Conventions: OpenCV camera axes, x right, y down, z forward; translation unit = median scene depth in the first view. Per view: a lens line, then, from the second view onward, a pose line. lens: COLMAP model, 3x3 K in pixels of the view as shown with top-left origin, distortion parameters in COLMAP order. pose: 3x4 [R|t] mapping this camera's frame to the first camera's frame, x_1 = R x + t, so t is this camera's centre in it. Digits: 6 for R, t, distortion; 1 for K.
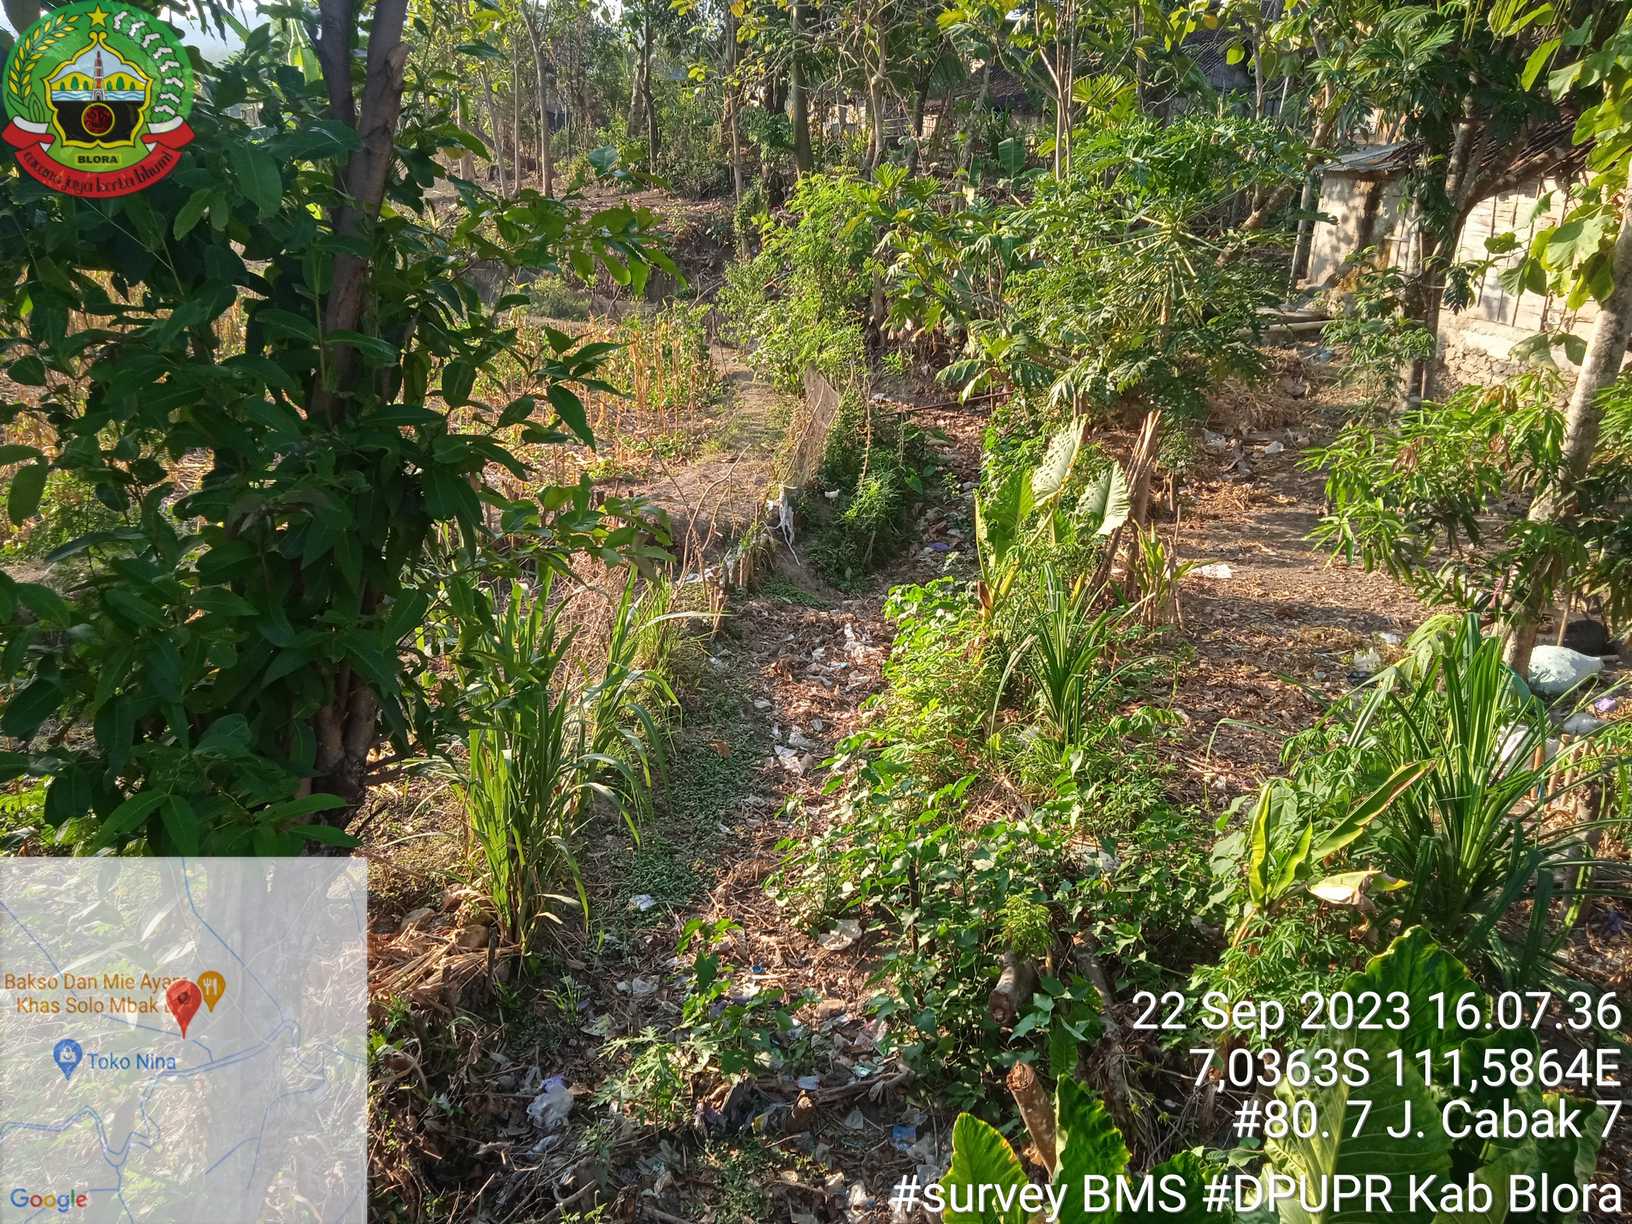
lens RADIAL K [[1353.0, 0, 818.1], [0, 1353.0, 621.9], [0, 0, 1]] dist [0.063186, -0.059093]
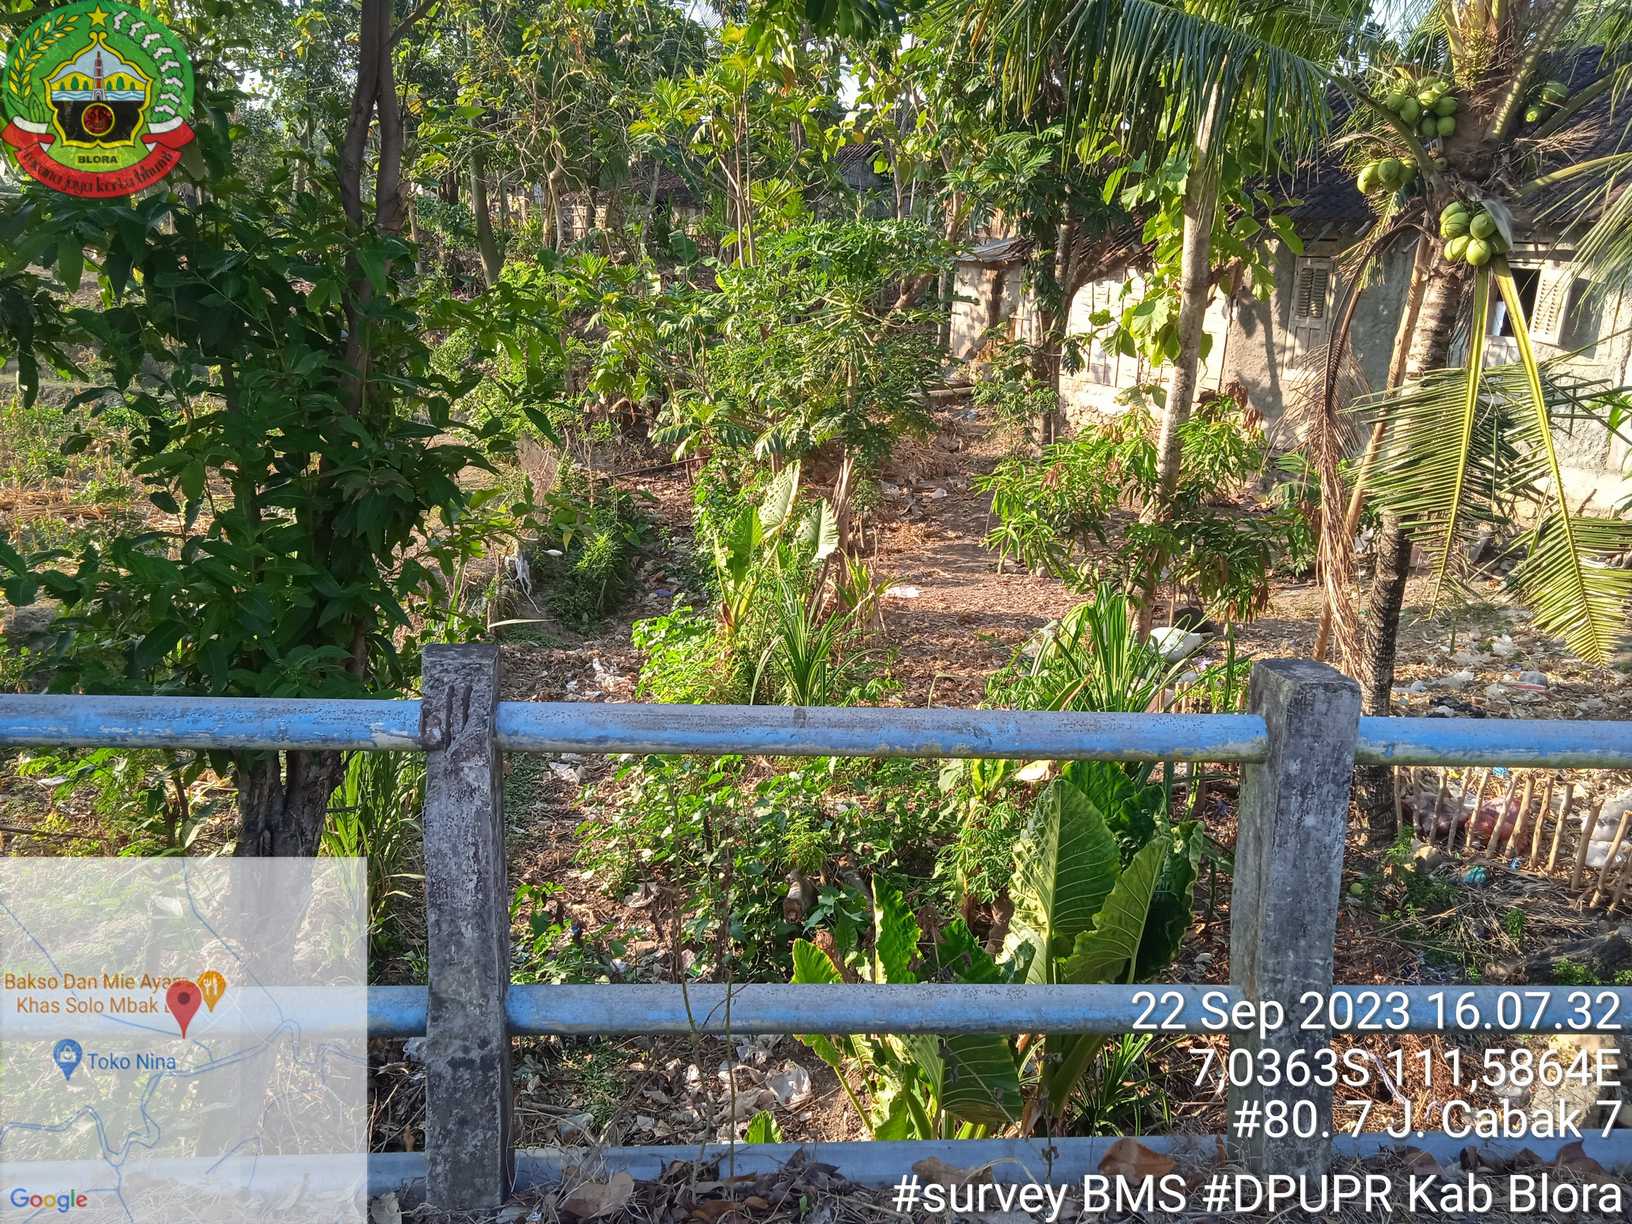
lens RADIAL K [[1353.0, 0, 816.1], [0, 1353.0, 609.8], [0, 0, 1]] dist [0.063186, -0.059093]
pose [[0.969930, -0.060912, 0.235640, -0.074155], [0.076348, 0.995454, -0.056939, 0.046180], [-0.231100, 0.073218, 0.970171, -0.147869]]
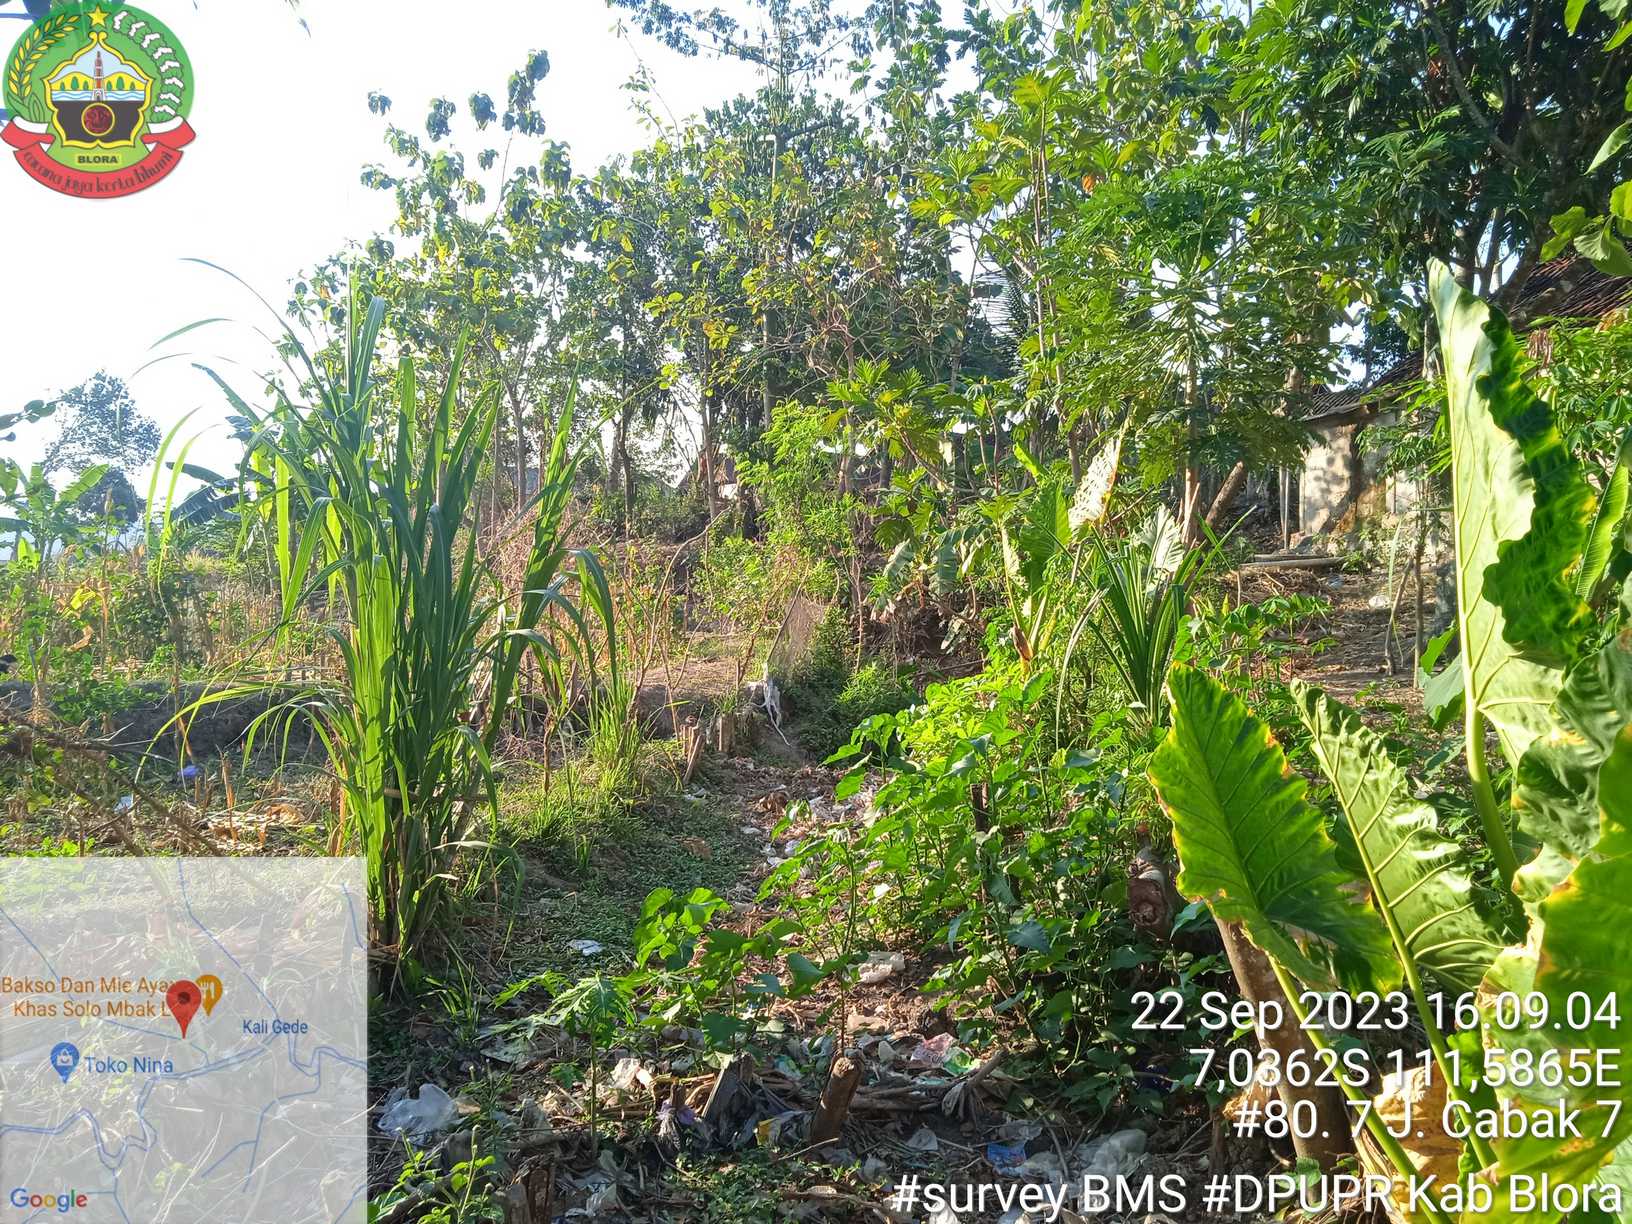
lens RADIAL K [[1353.0, 0, 810.8], [0, 1353.0, 608.2], [0, 0, 1]] dist [0.063186, -0.059093]
pose [[0.999317, -0.032589, 0.017415, -0.016080], [0.036468, 0.945769, -0.322788, 0.207265], [-0.005951, 0.323202, 0.946311, 0.215046]]
